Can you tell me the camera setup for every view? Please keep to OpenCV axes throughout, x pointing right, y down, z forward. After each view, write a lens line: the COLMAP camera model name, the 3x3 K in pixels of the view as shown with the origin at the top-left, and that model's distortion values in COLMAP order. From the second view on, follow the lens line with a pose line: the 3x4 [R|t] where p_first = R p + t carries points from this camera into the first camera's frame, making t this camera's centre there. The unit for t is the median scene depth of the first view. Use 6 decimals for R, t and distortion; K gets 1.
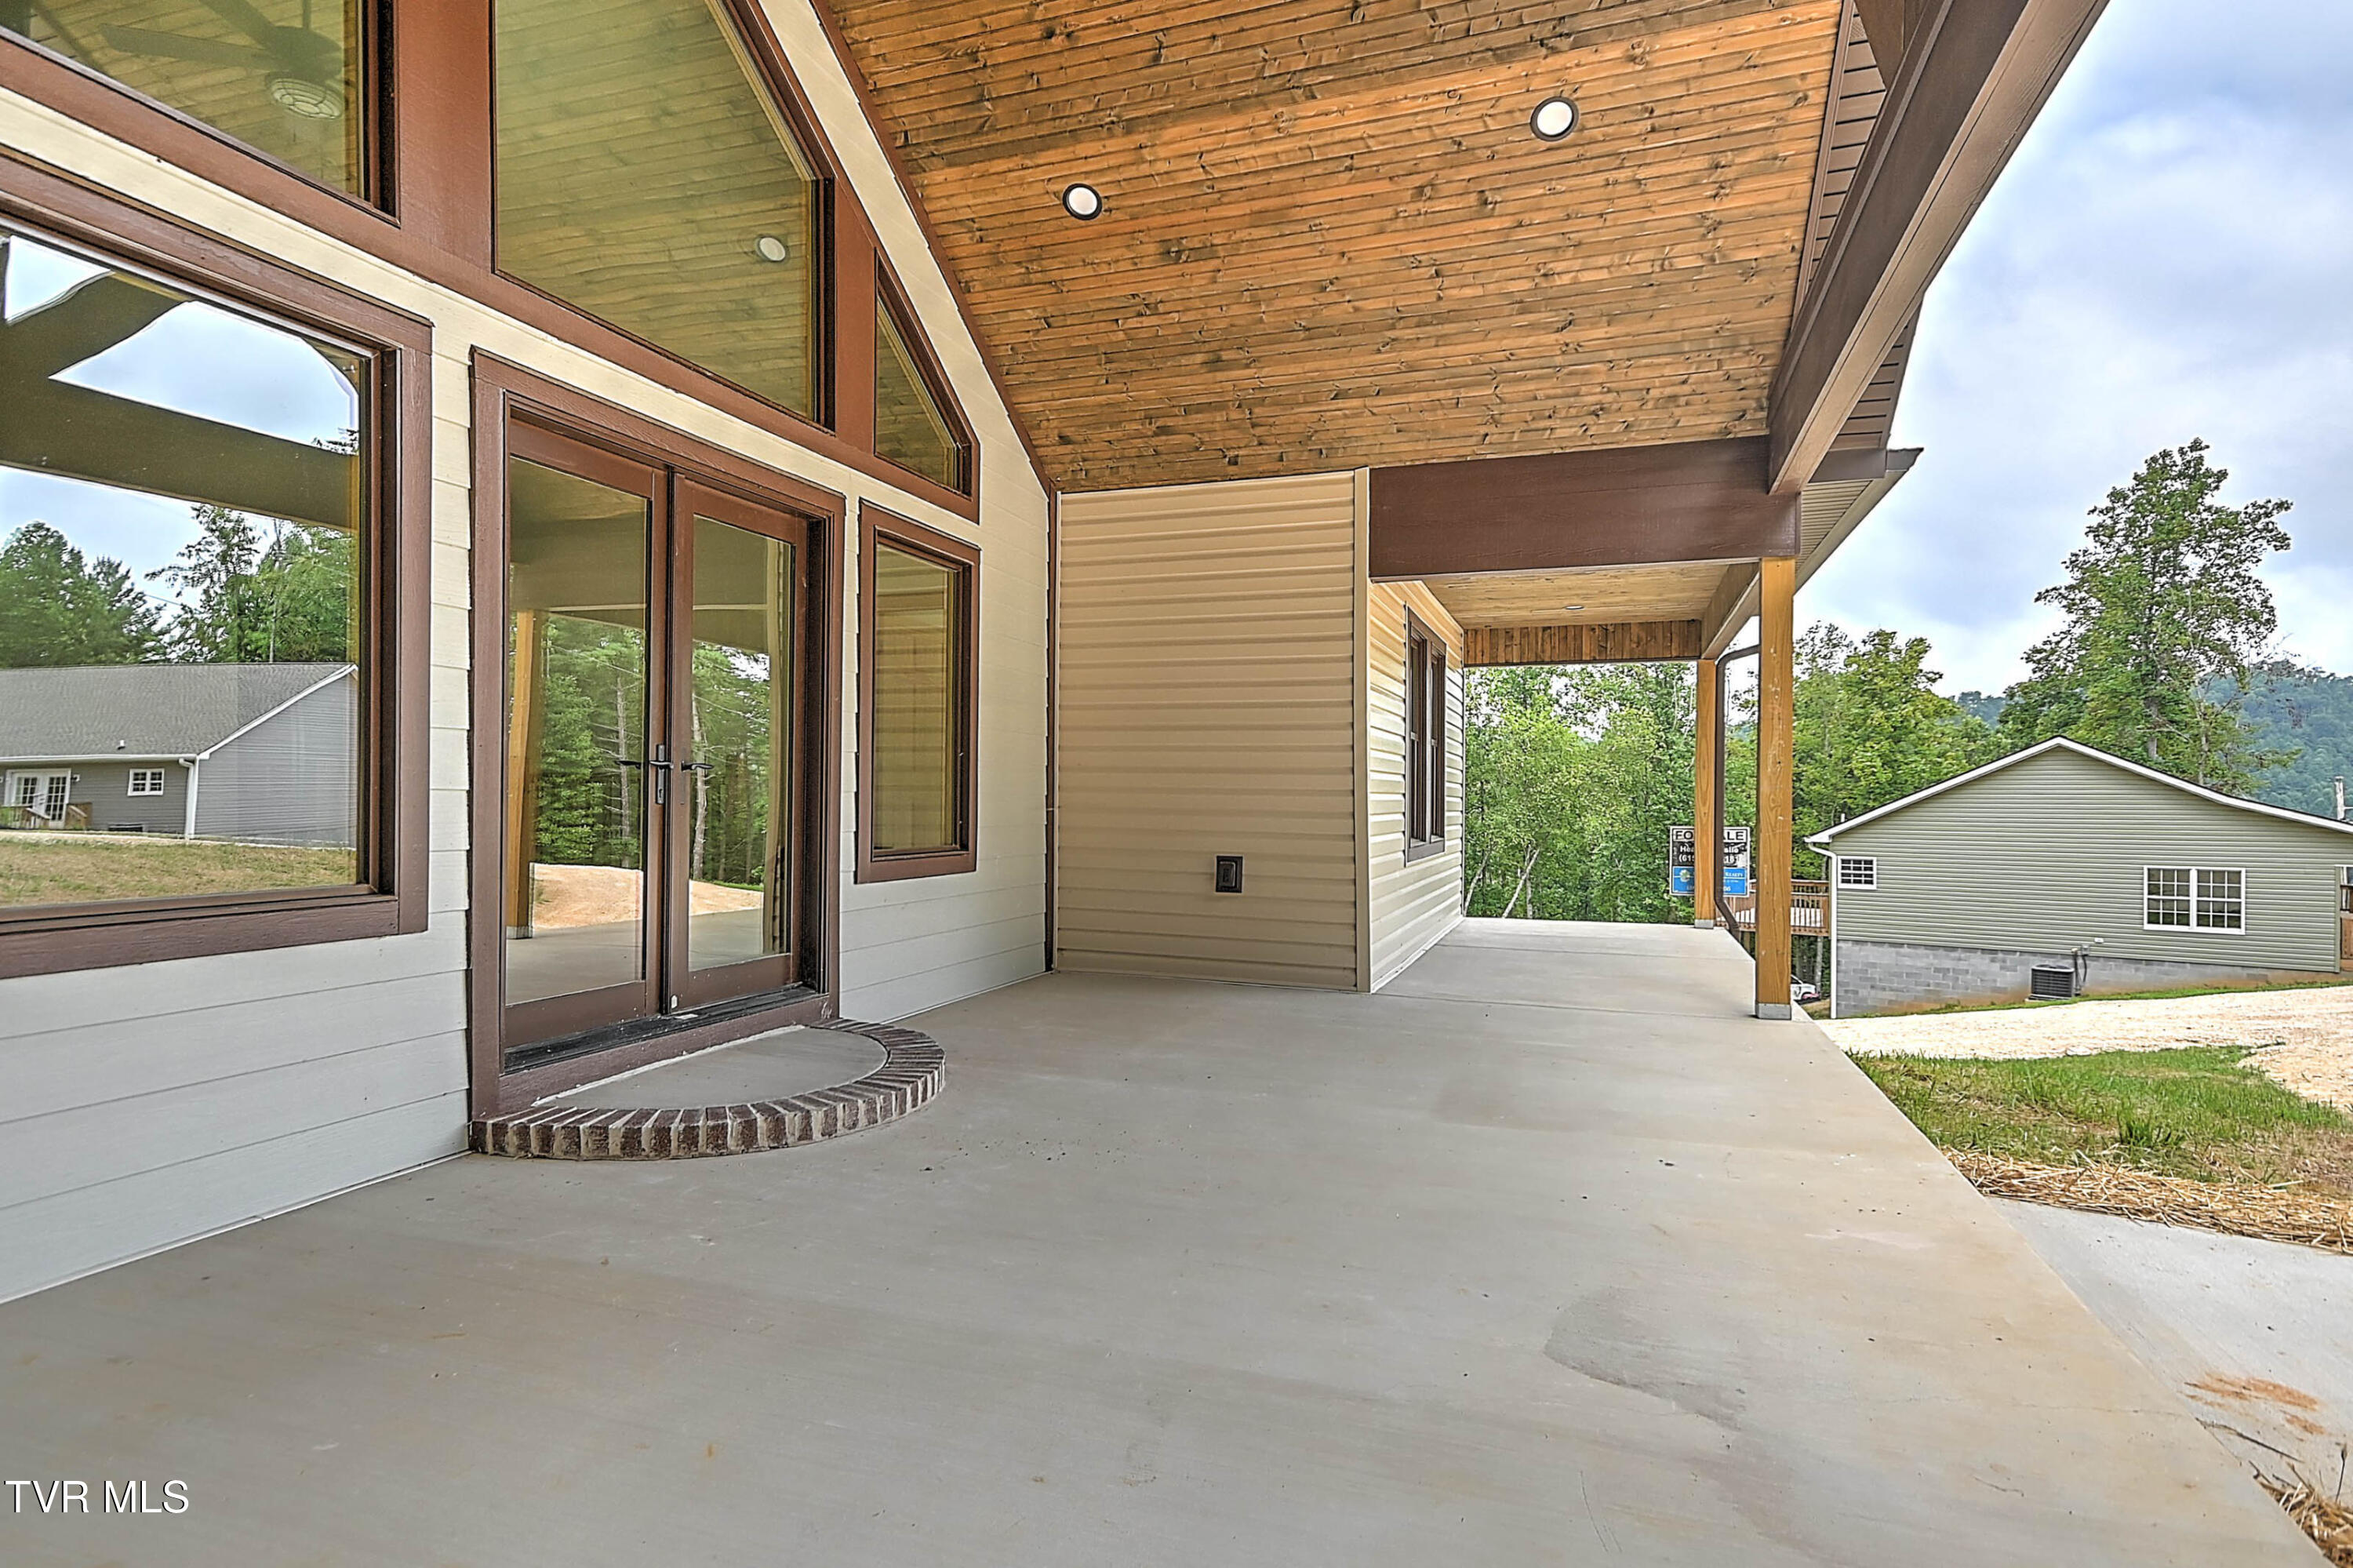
lens RADIAL K [[1209.9, 0, 1173.3], [0, 1209.9, 782.8], [0, 0, 1]] dist [0.024790, 0.002482]
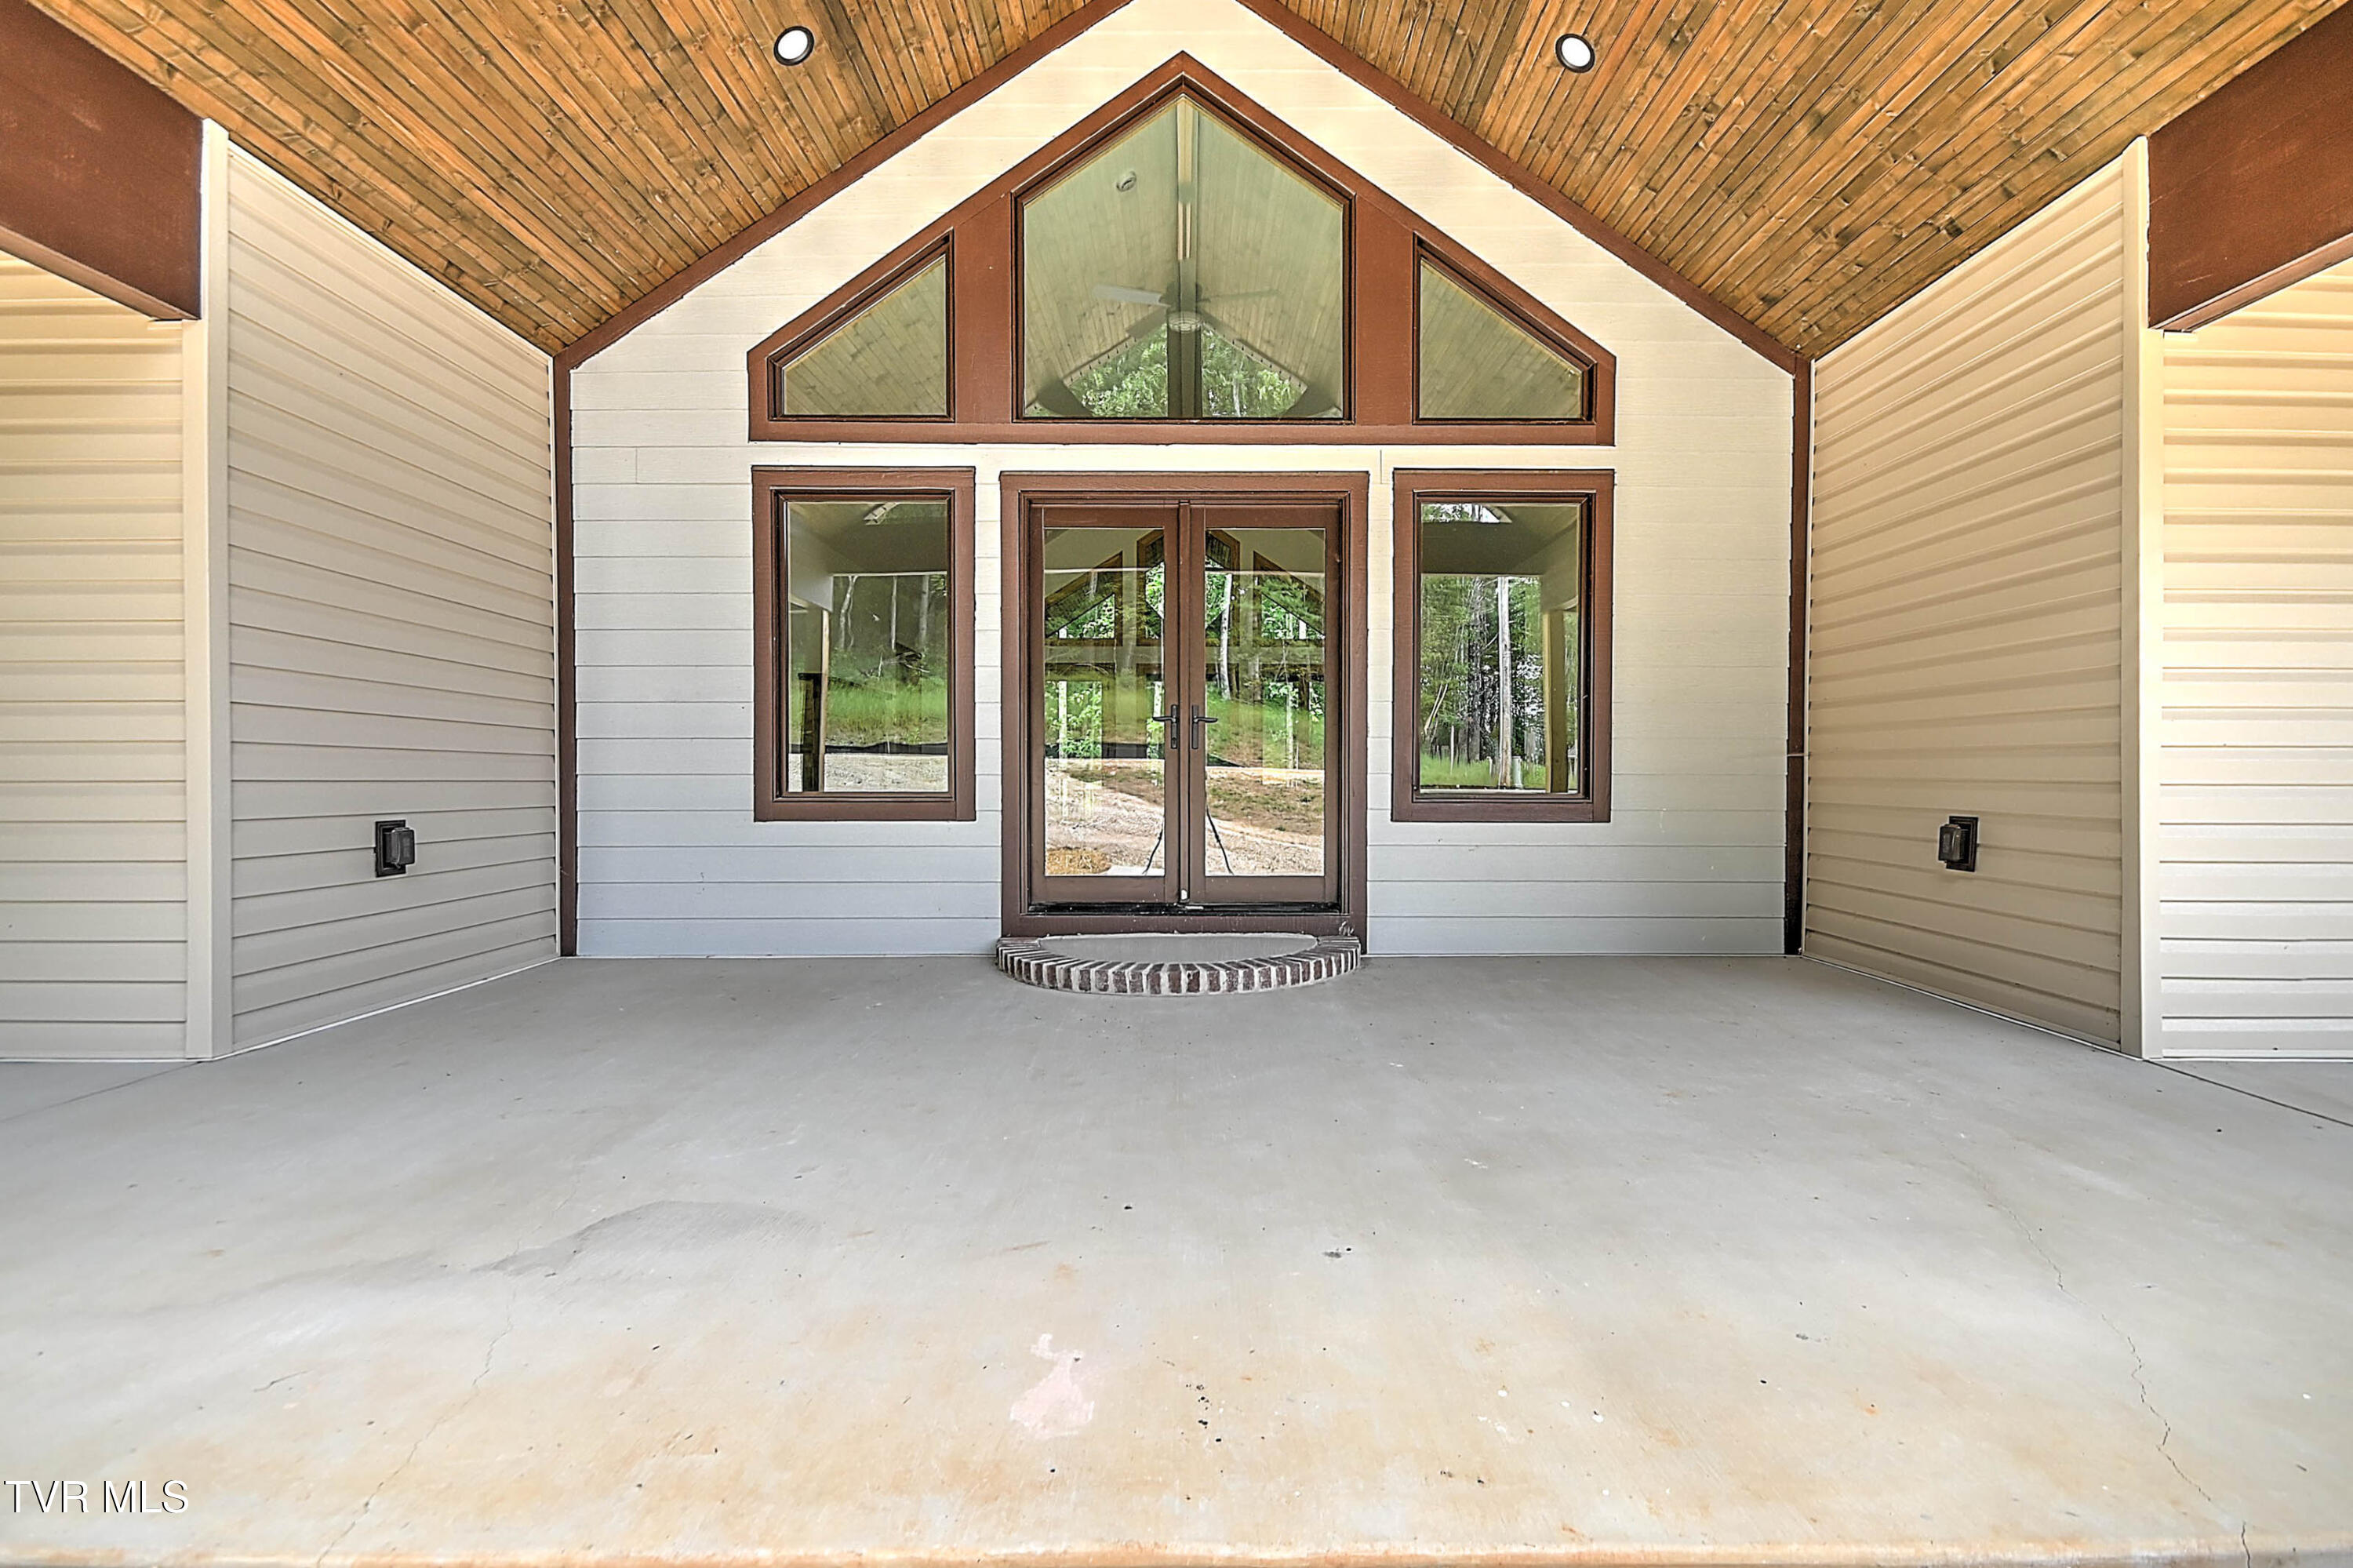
lens RADIAL K [[1073.1, 0, 1176.6], [0, 1073.1, 795.2], [0, 0, 1]] dist [0.001758, -0.002104]
pose [[0.339079, 0.005649, -0.940741, 0.508006], [0.013949, 0.999842, 0.011031, 0.039697], [0.940654, -0.016863, 0.338947, 0.419567]]
